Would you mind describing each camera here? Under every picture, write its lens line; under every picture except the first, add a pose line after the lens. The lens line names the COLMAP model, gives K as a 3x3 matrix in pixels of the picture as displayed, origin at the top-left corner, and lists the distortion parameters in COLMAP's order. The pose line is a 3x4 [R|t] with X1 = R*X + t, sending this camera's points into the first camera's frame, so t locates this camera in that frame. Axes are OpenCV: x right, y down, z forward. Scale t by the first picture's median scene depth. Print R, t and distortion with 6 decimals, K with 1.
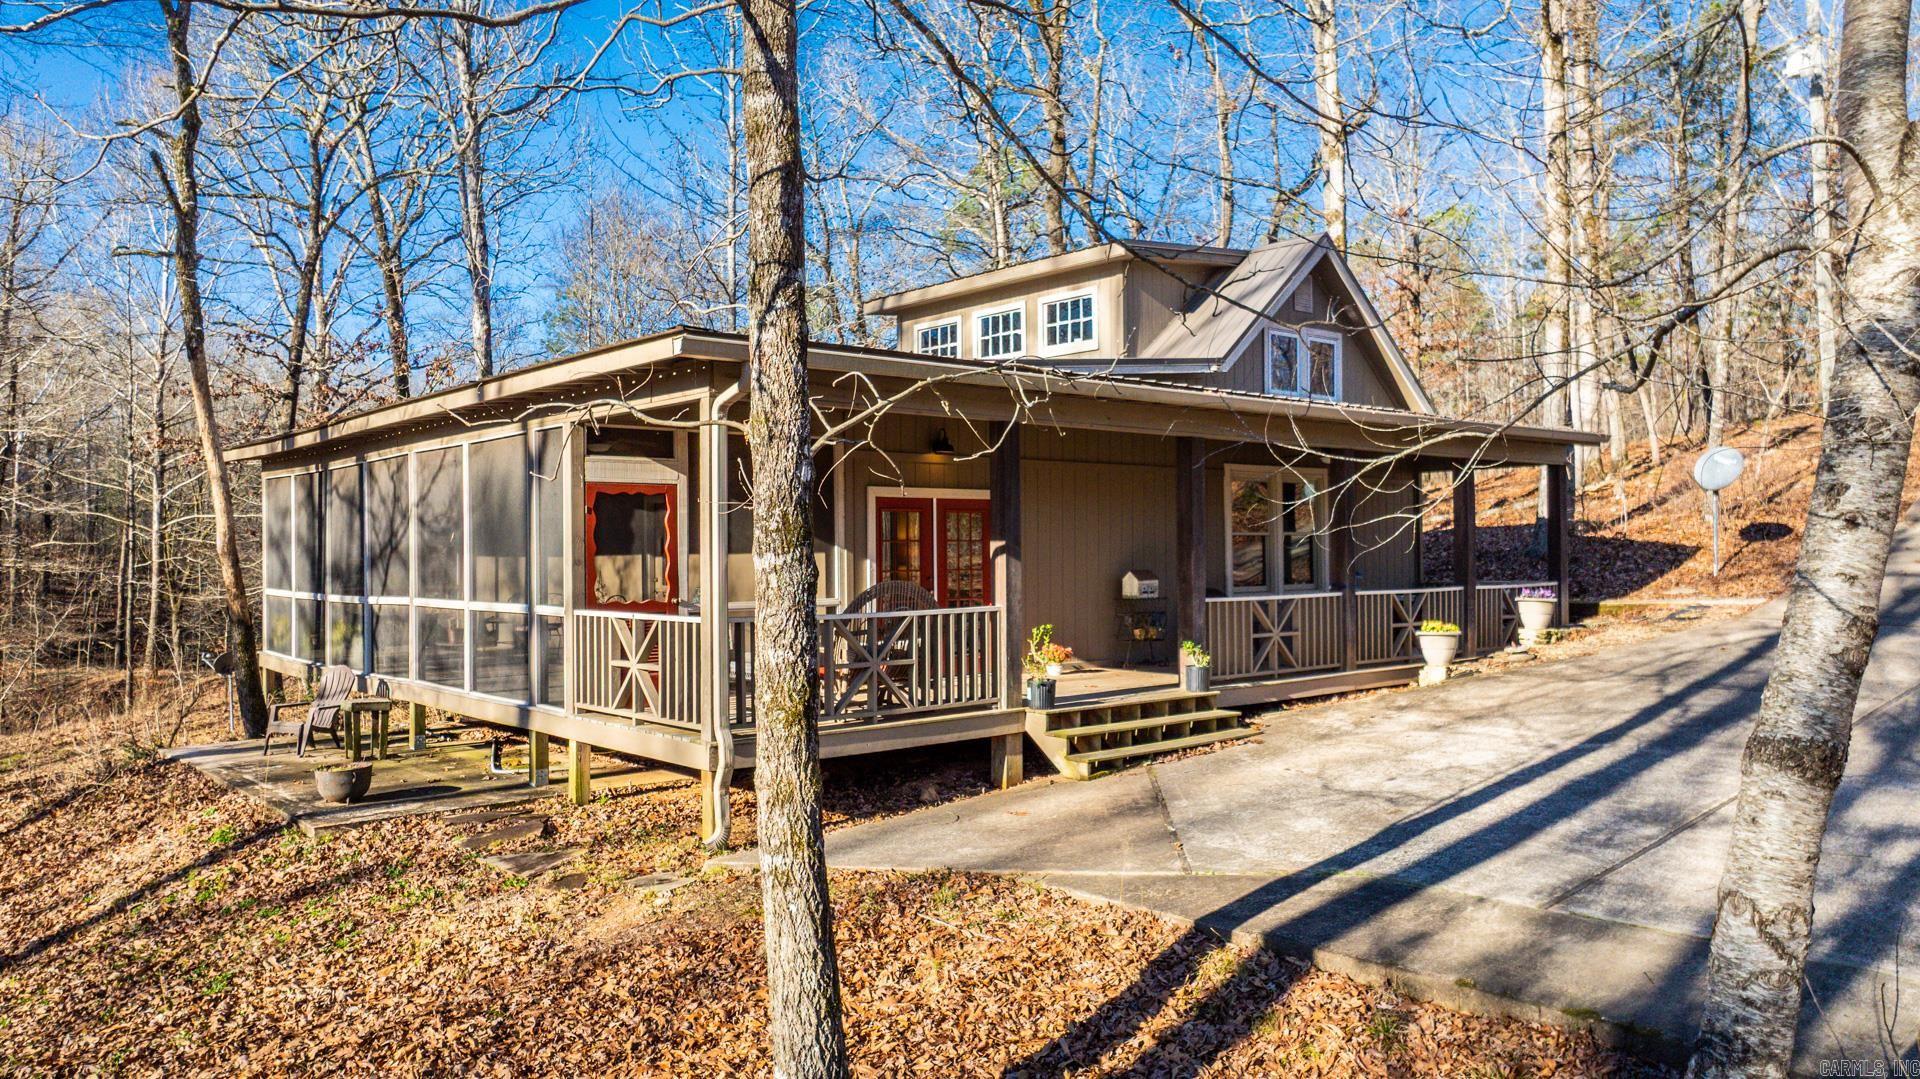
lens RADIAL K [[1370.5, 0, 960.0], [0, 1370.5, 539.5], [0, 0, 1]] dist [-0.057093, 0.062251]
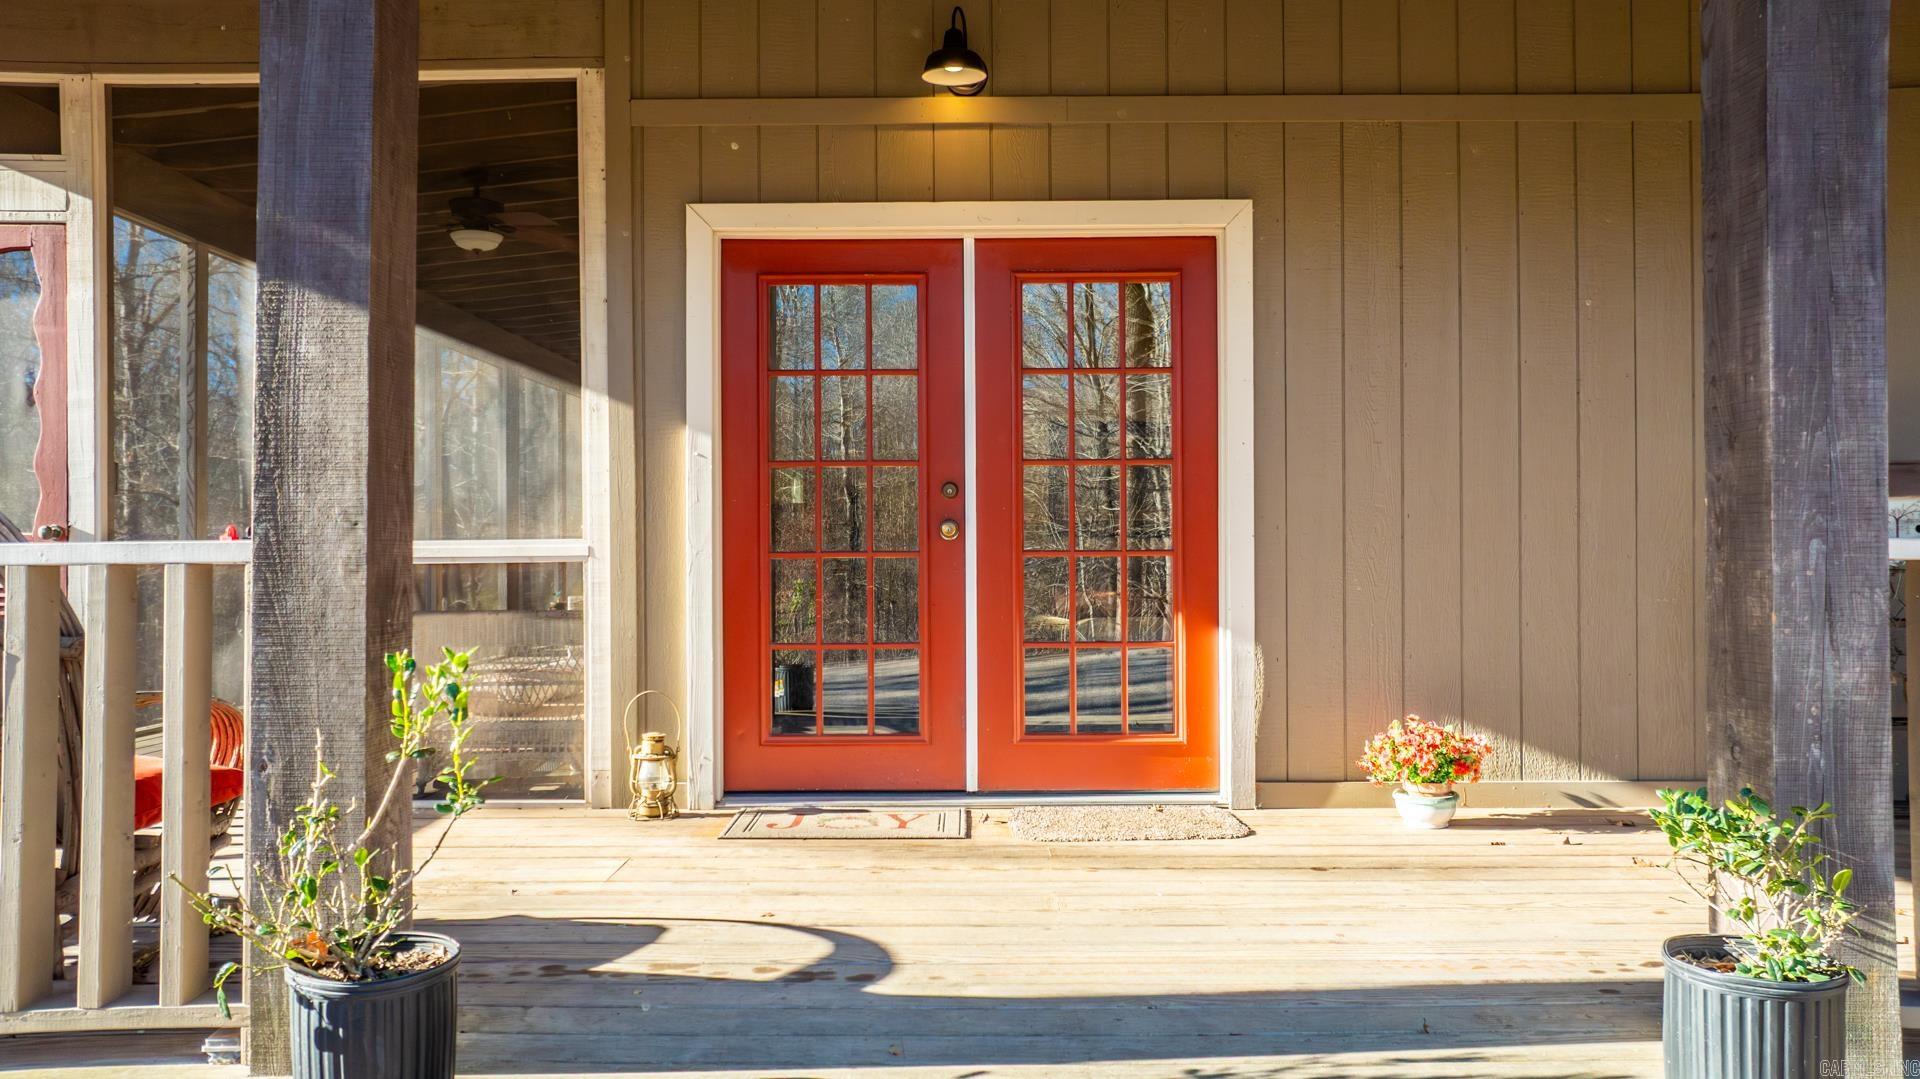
lens RADIAL K [[1377.2, 0, 960.0], [0, 1377.2, 539.5], [0, 0, 1]] dist [-0.022420, 0.001236]
pose [[0.752471, -0.002402, -0.658621, 0.202341], [0.005974, 0.999977, 0.003179, 0.041544], [0.658599, -0.006327, 0.752468, 0.790776]]
